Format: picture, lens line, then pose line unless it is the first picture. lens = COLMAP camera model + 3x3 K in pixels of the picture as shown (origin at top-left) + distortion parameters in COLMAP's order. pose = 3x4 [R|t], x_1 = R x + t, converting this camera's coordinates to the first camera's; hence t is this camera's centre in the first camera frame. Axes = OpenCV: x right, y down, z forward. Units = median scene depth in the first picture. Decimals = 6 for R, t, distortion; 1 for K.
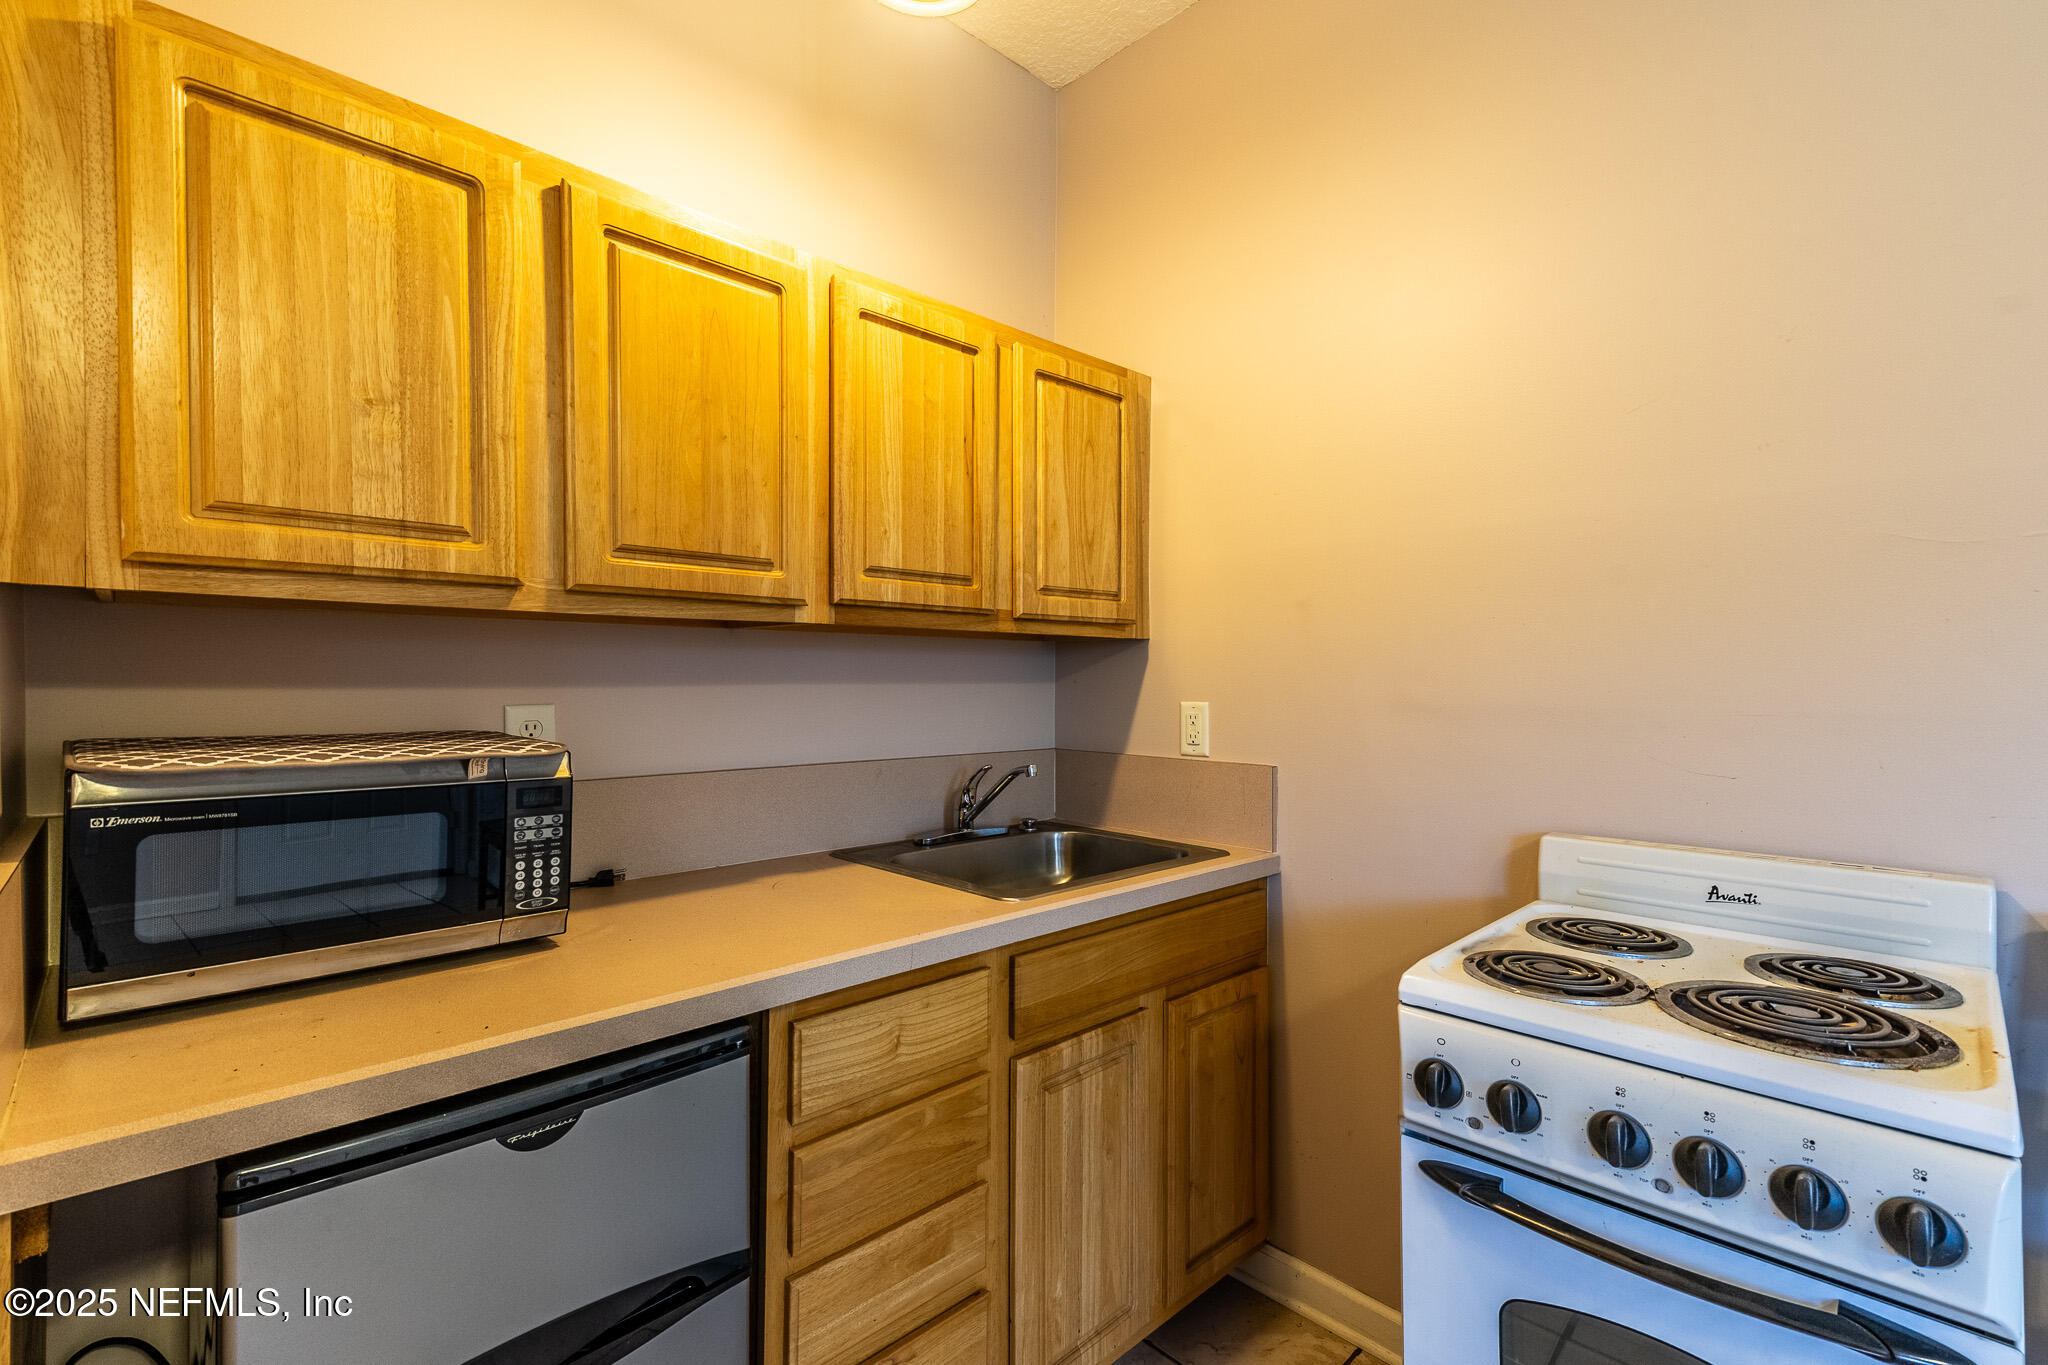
lens RADIAL K [[903.2, 0, 1016.3], [0, 903.2, 687.3], [0, 0, 1]] dist [0.038343, -0.012553]
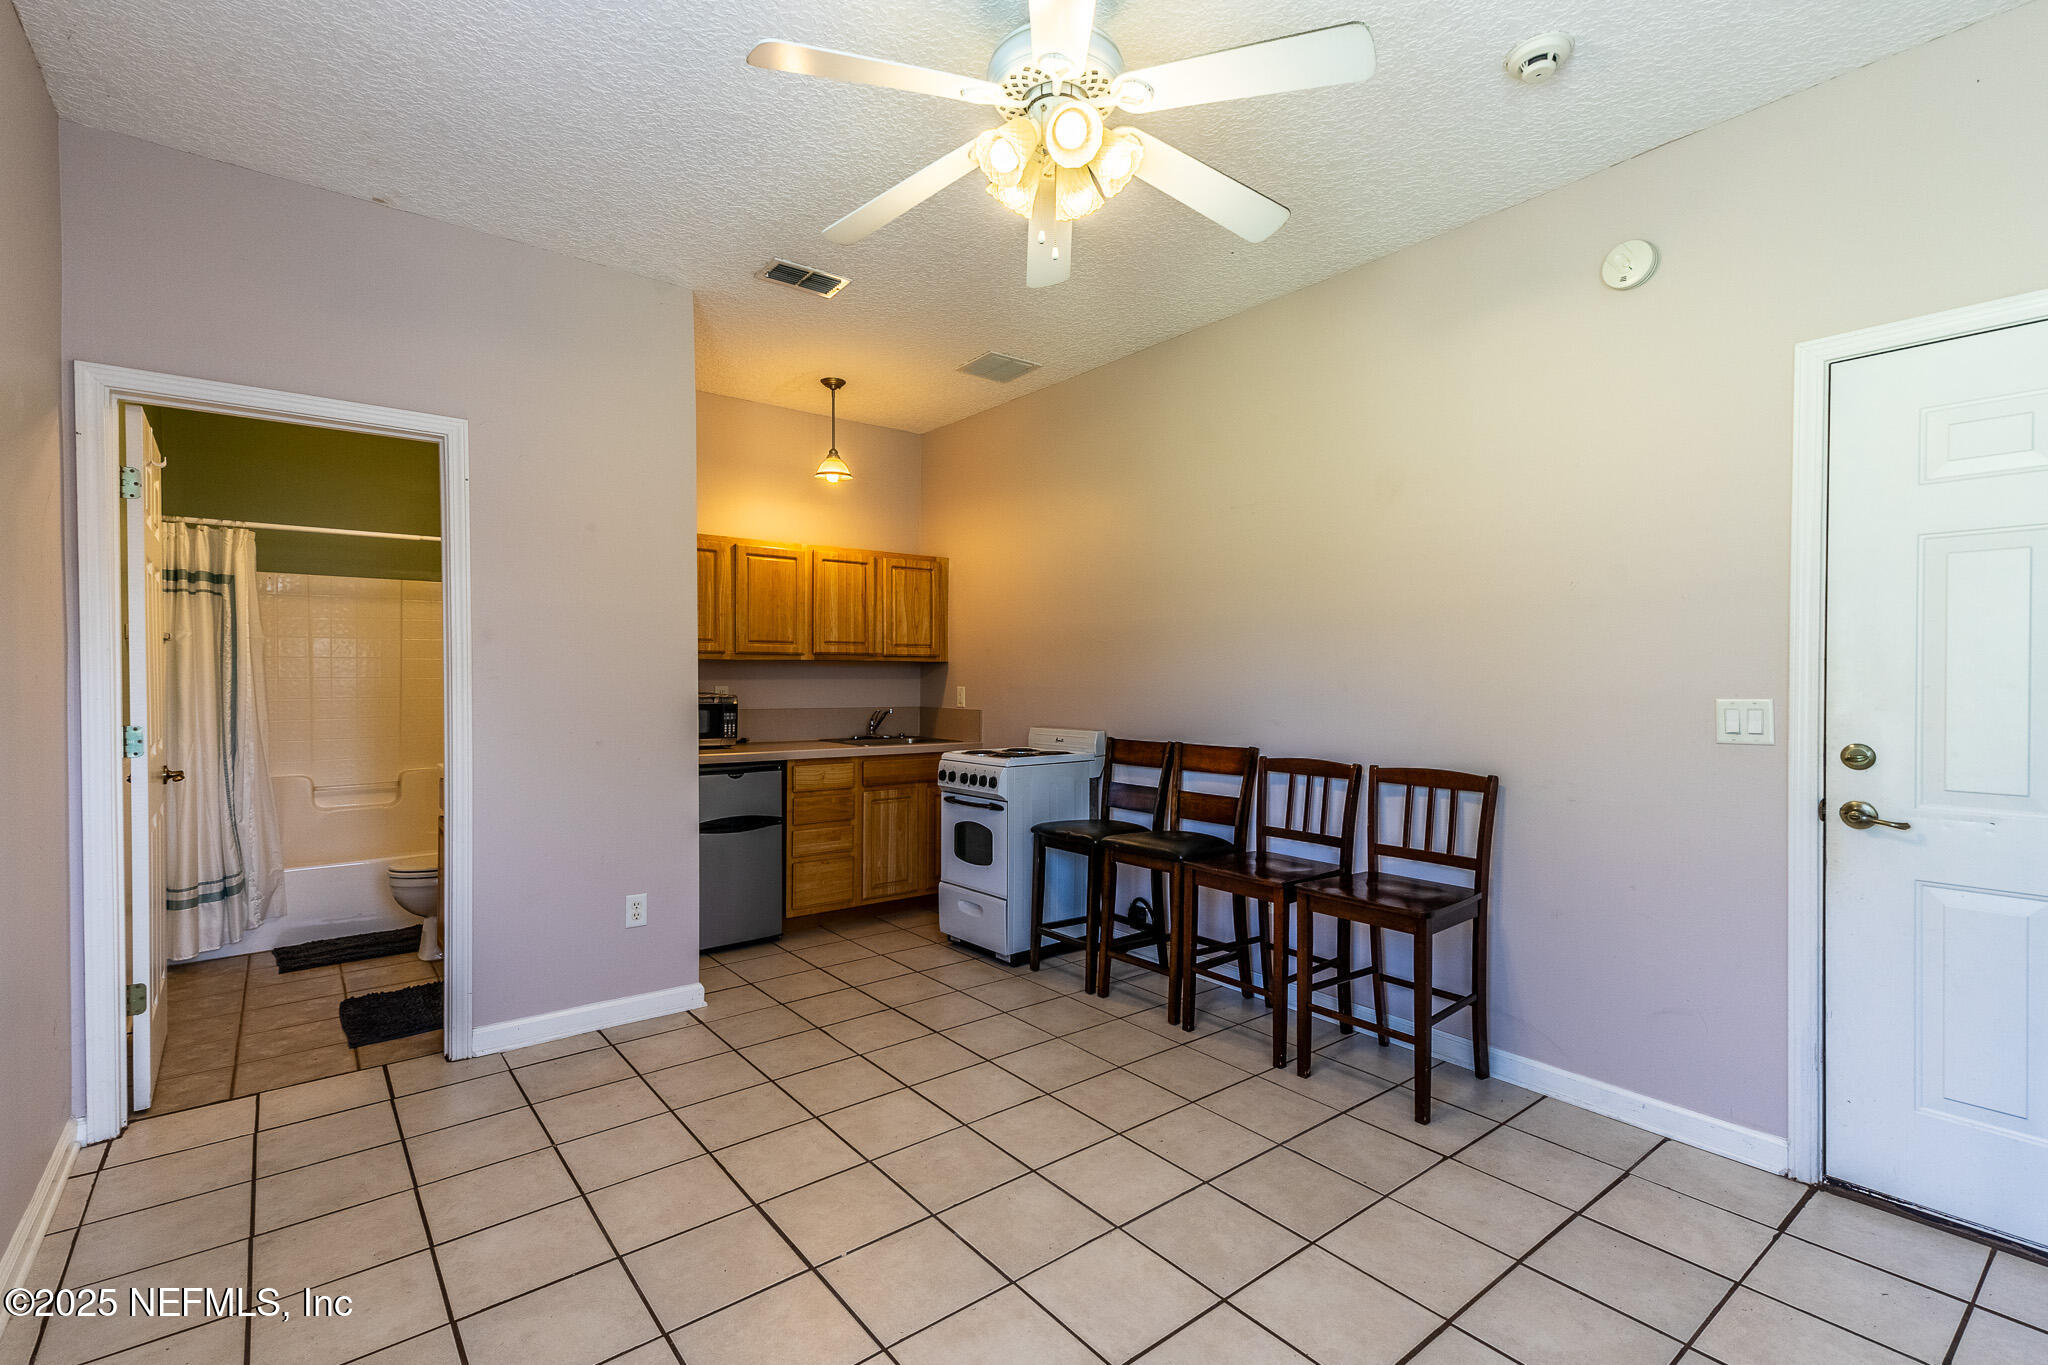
lens RADIAL K [[903.2, 0, 1028.0], [0, 903.2, 687.6], [0, 0, 1]] dist [0.038343, -0.012553]
pose [[0.997498, 0.005813, -0.070453, 0.725259], [-0.005385, 0.999966, 0.006254, 0.001595], [0.070487, -0.005859, 0.997496, -1.977674]]
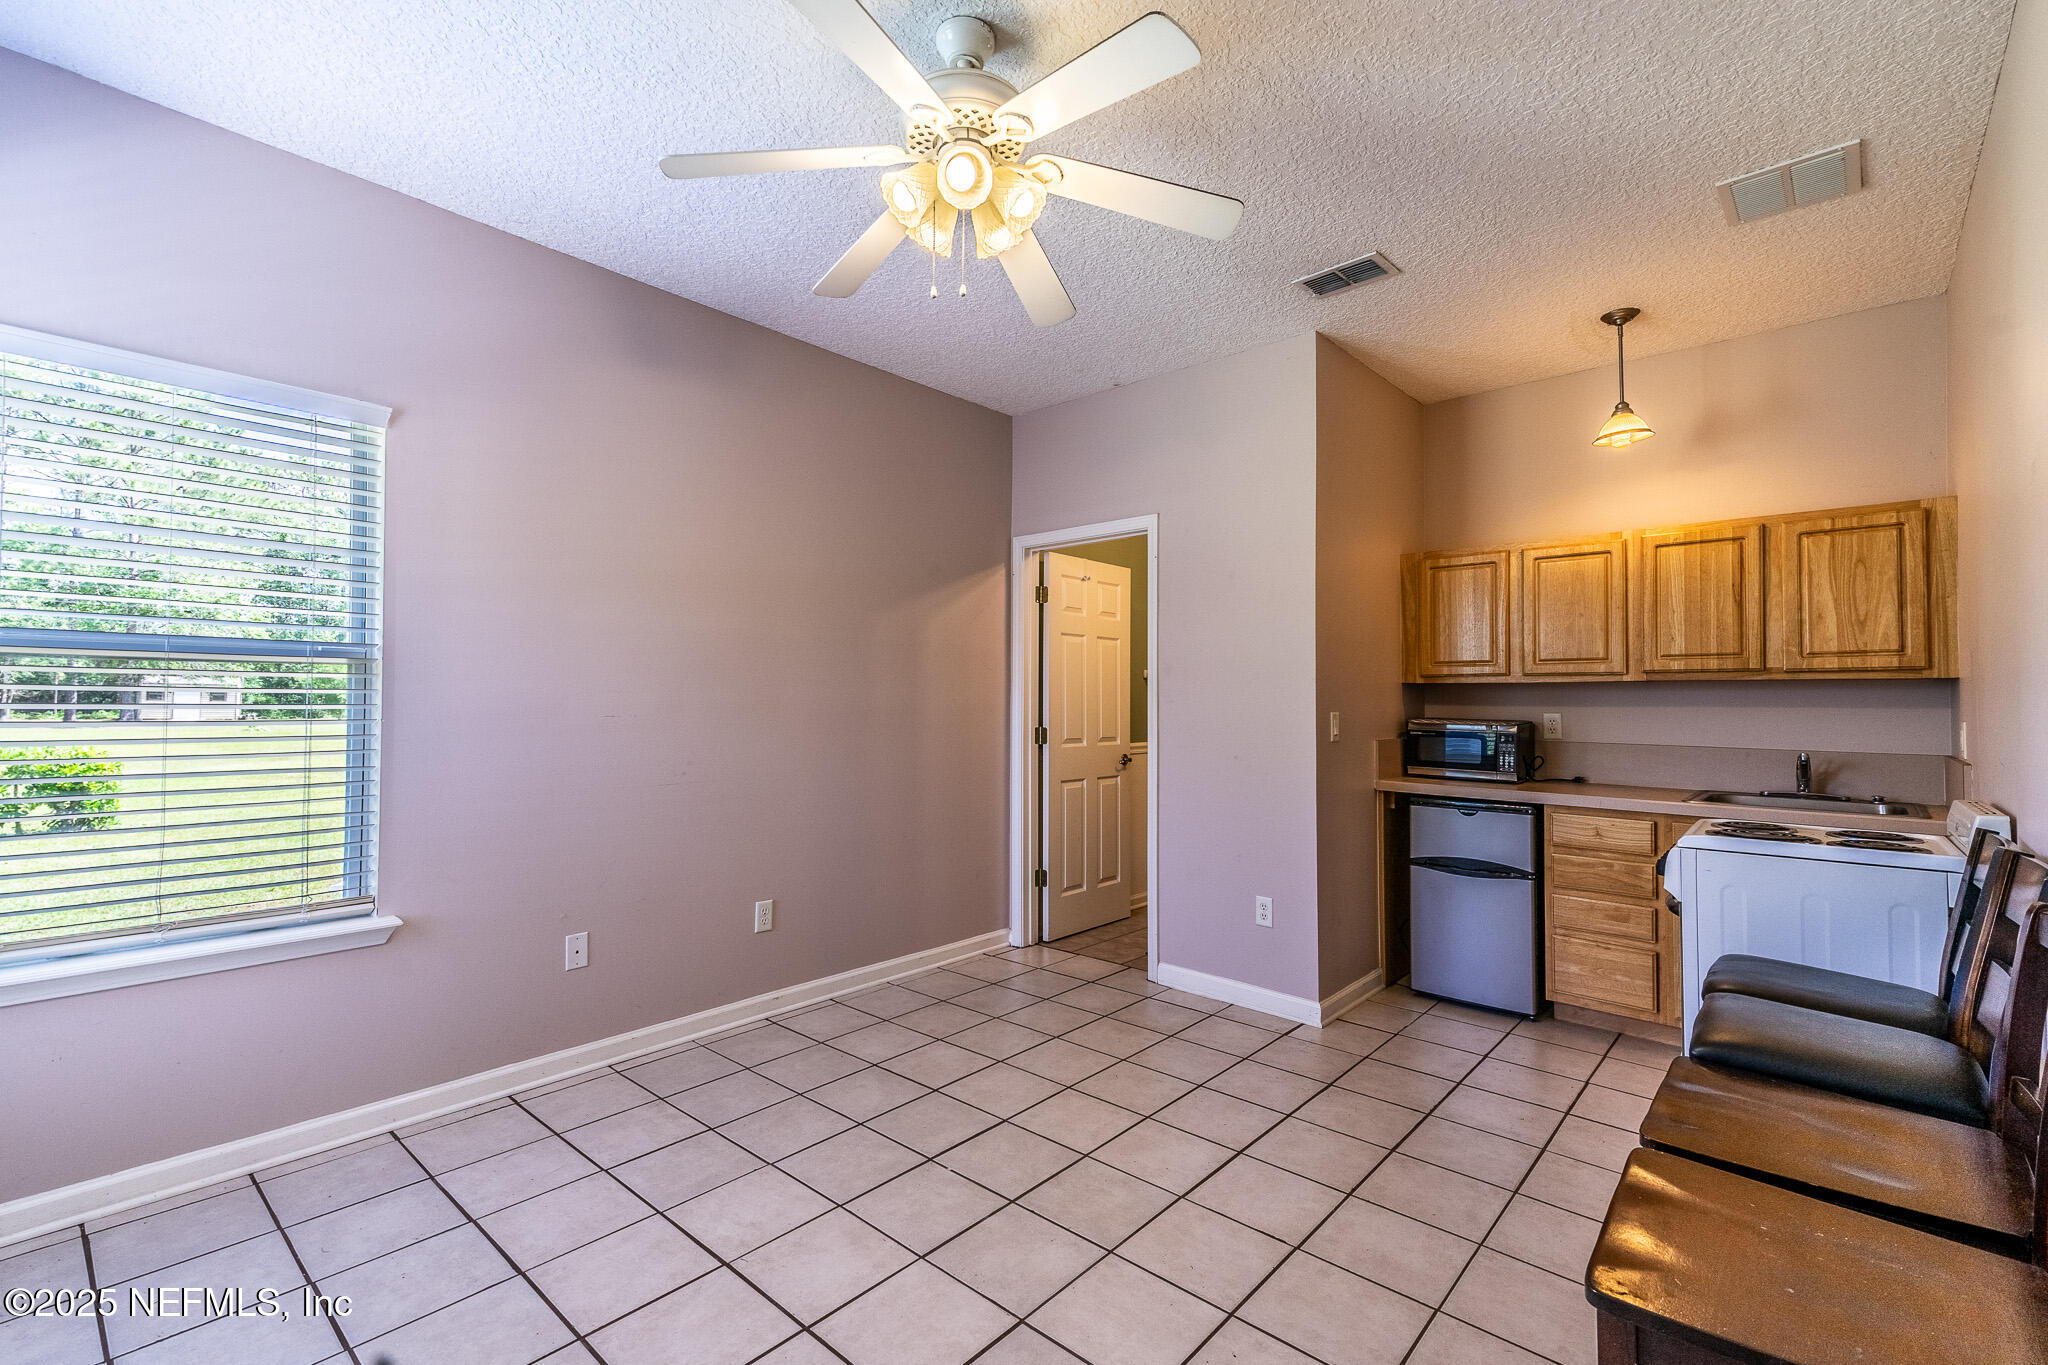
lens RADIAL K [[903.2, 0, 1030.6], [0, 903.2, 683.3], [0, 0, 1]] dist [0.038343, -0.012553]
pose [[0.100334, -0.013779, -0.994858, 1.930406], [-0.011042, 0.999827, -0.014961, -0.009392], [0.994893, 0.012487, 0.100165, -0.794142]]
